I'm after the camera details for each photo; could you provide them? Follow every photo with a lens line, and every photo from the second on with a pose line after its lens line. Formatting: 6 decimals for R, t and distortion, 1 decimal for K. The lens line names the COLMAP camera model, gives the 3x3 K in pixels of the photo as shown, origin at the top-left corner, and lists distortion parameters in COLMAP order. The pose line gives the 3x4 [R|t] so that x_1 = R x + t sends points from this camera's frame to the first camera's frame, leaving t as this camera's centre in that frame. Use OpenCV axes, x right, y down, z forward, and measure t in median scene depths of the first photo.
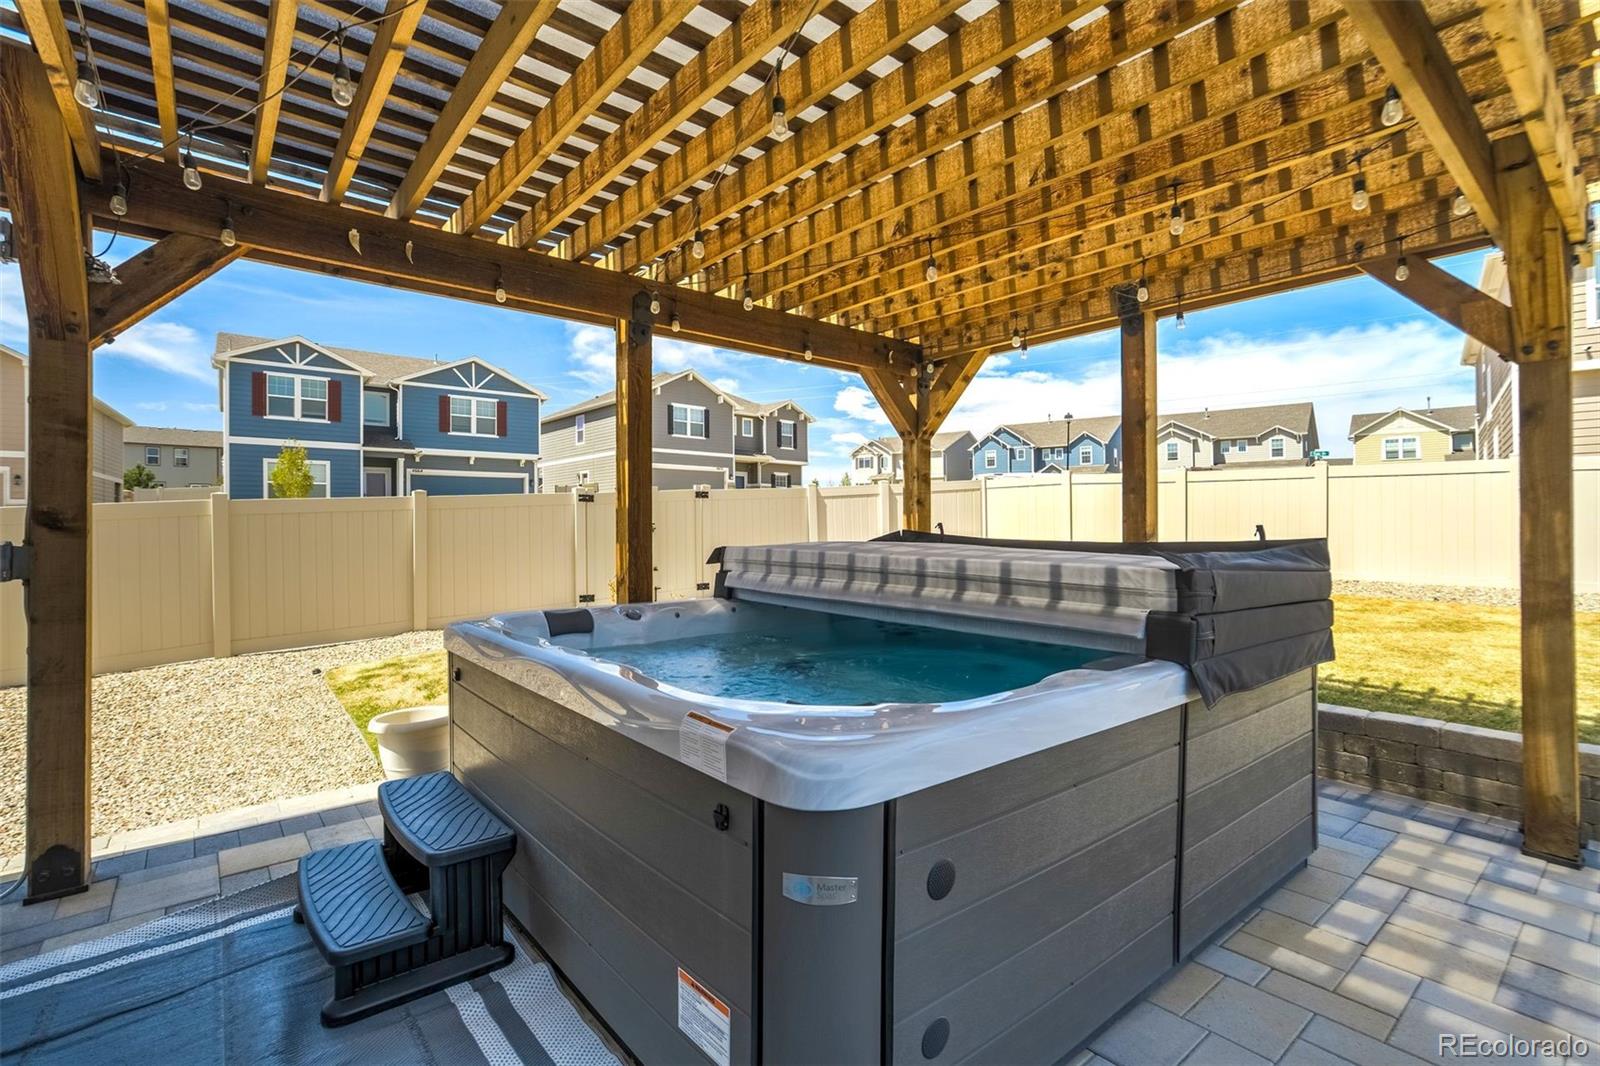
lens RADIAL K [[748.2, 0, 808.9], [0, 748.2, 538.7], [0, 0, 1]] dist [-0.066028, 0.038182]
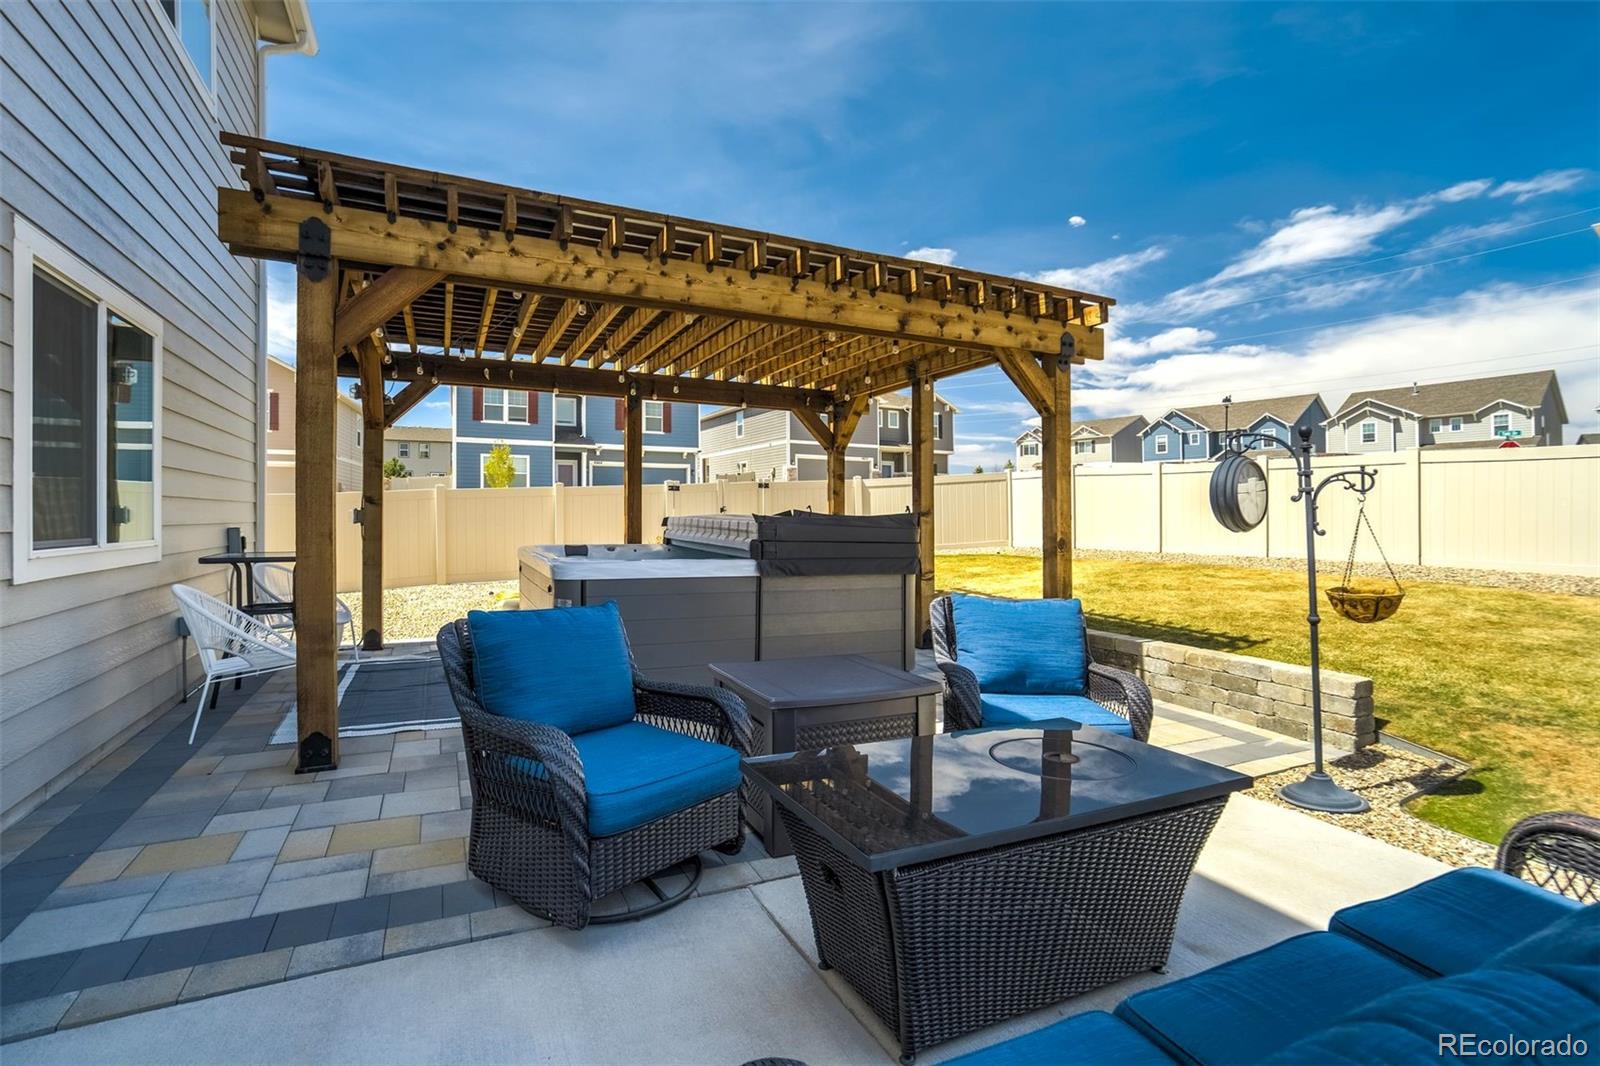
lens RADIAL K [[774.3, 0, 845.1], [0, 774.3, 536.4], [0, 0, 1]] dist [-0.024968, 0.063146]
pose [[0.978080, 0.011727, -0.207901, 0.510928], [-0.009173, 0.999870, 0.013244, 0.023370], [0.208030, -0.011047, 0.978060, -0.584976]]
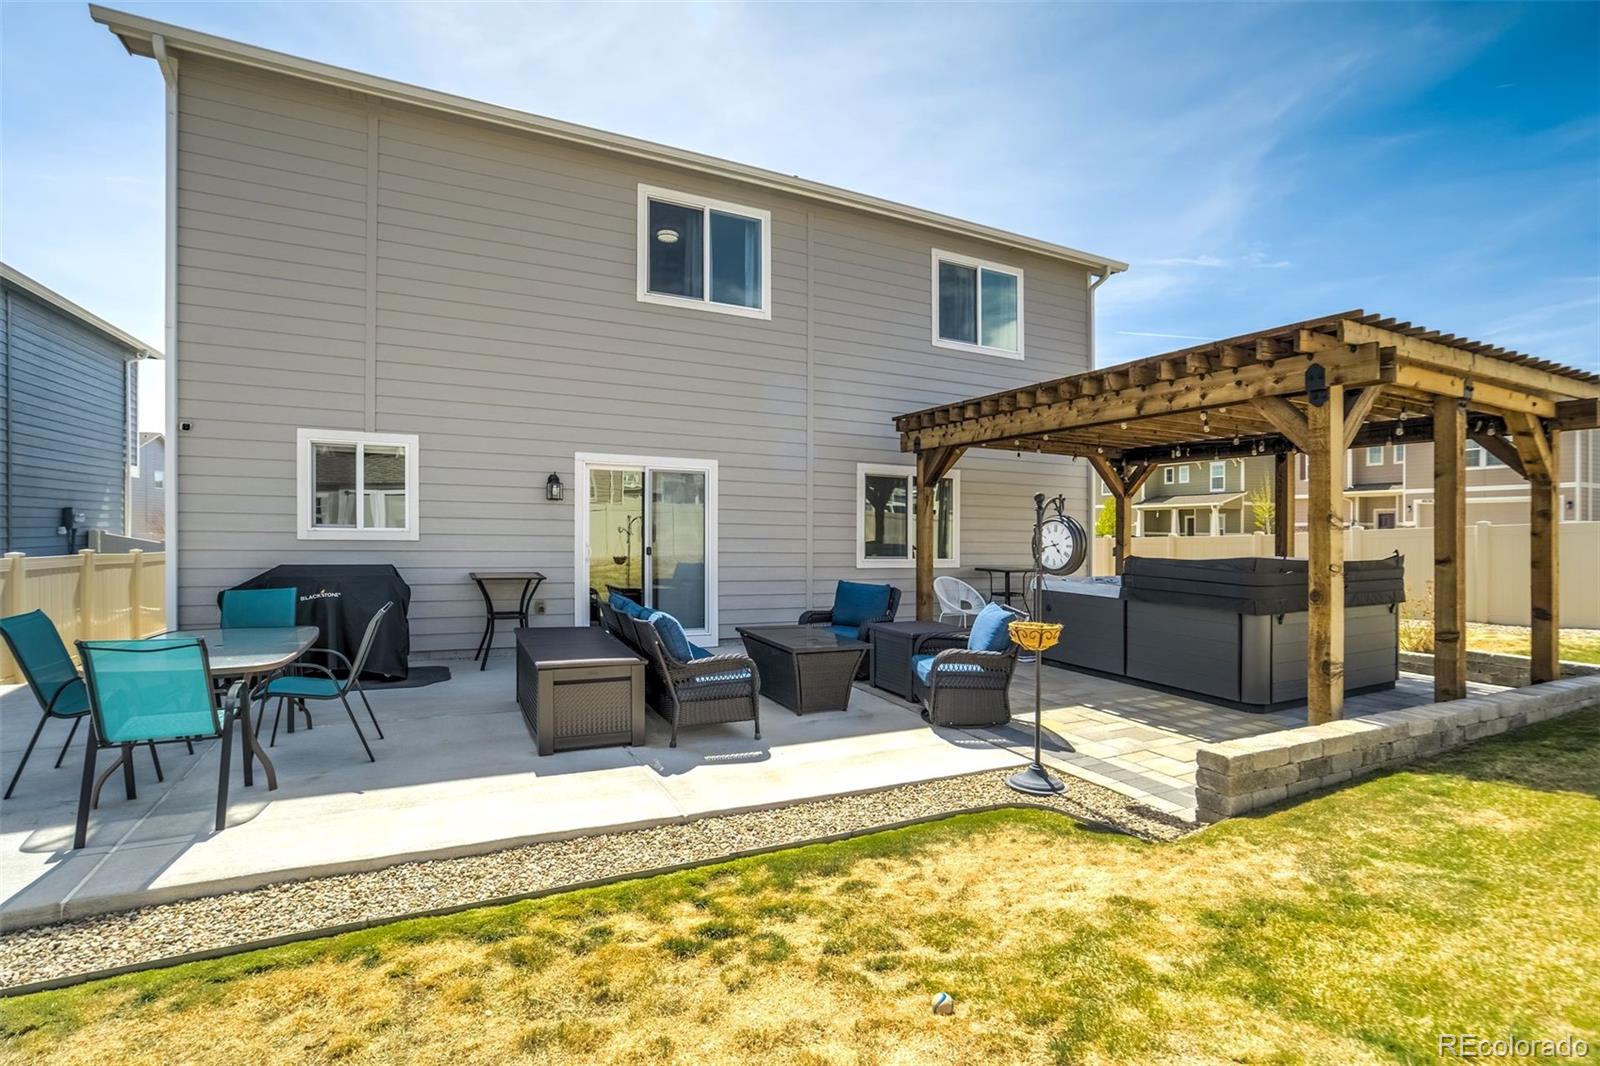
lens RADIAL K [[748.2, 0, 808.9], [0, 748.2, 538.7], [0, 0, 1]] dist [-0.066028, 0.038182]
pose [[-0.178022, 0.003555, -0.984020, 1.626479], [-0.017404, 0.999826, 0.006761, -0.018534], [0.983873, 0.018329, -0.177929, 0.058186]]
